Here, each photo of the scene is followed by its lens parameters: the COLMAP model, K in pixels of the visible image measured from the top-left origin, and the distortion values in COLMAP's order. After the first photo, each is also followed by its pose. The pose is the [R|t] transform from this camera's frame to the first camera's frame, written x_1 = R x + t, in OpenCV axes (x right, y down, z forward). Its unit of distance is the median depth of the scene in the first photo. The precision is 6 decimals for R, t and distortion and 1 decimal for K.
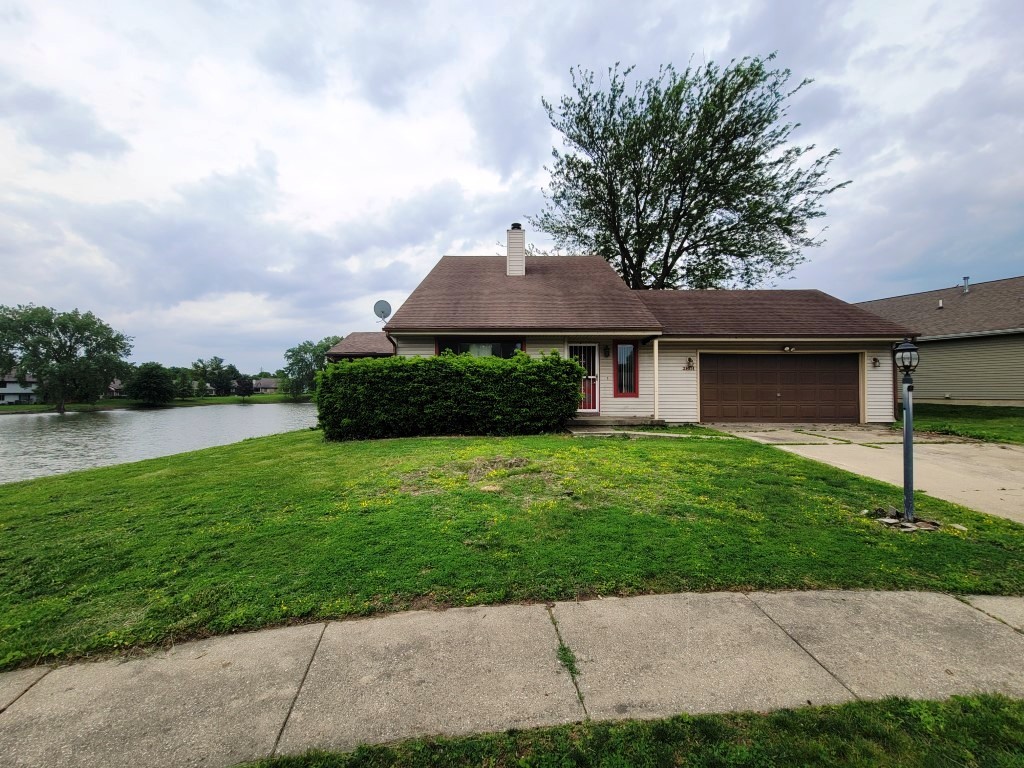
lens RADIAL K [[420.3, 0, 528.3], [0, 420.3, 378.1], [0, 0, 1]] dist [-0.007715, 0.000768]
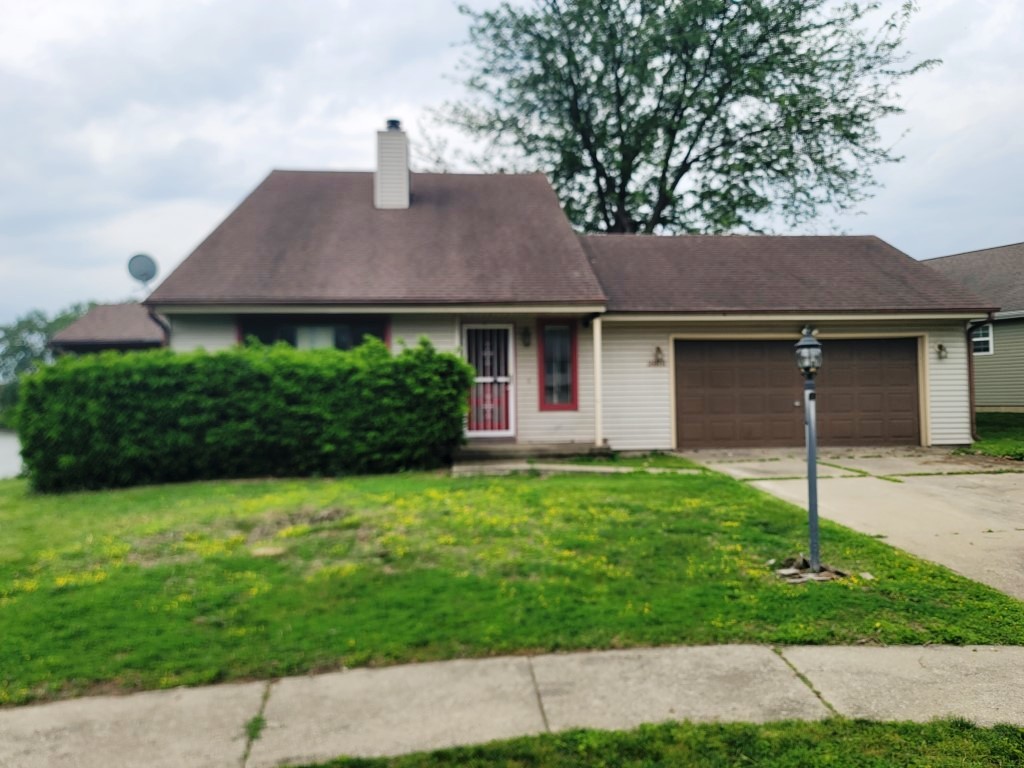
lens RADIAL K [[756.7, 0, 542.0], [0, 756.7, 367.0], [0, 0, 1]] dist [0.039260, -0.023770]
pose [[0.995226, -0.010584, 0.097019, 0.103169], [0.011869, 0.999849, -0.012670, -0.005827], [-0.096870, 0.013761, 0.995202, -0.117714]]
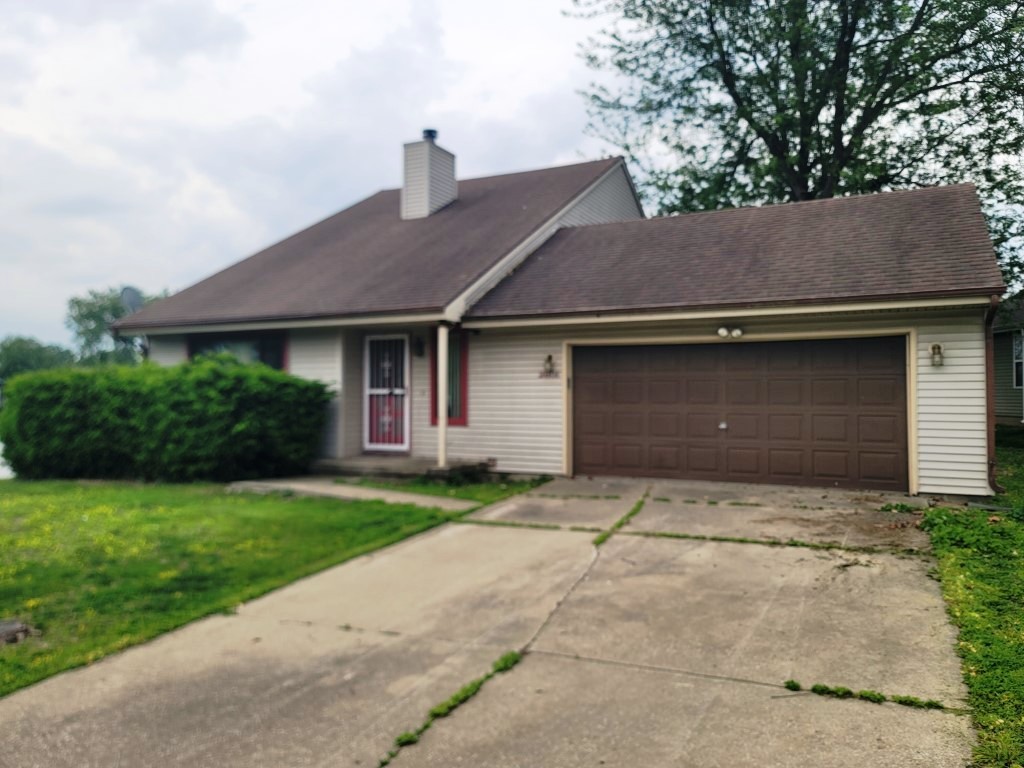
lens RADIAL K [[804.4, 0, 521.4], [0, 804.4, 389.1], [0, 0, 1]] dist [0.037575, 0.006163]
pose [[0.897586, -0.005291, -0.440808, 0.832116], [0.016049, 0.999657, 0.020680, -0.027379], [0.440548, -0.025636, 0.897363, 0.053366]]
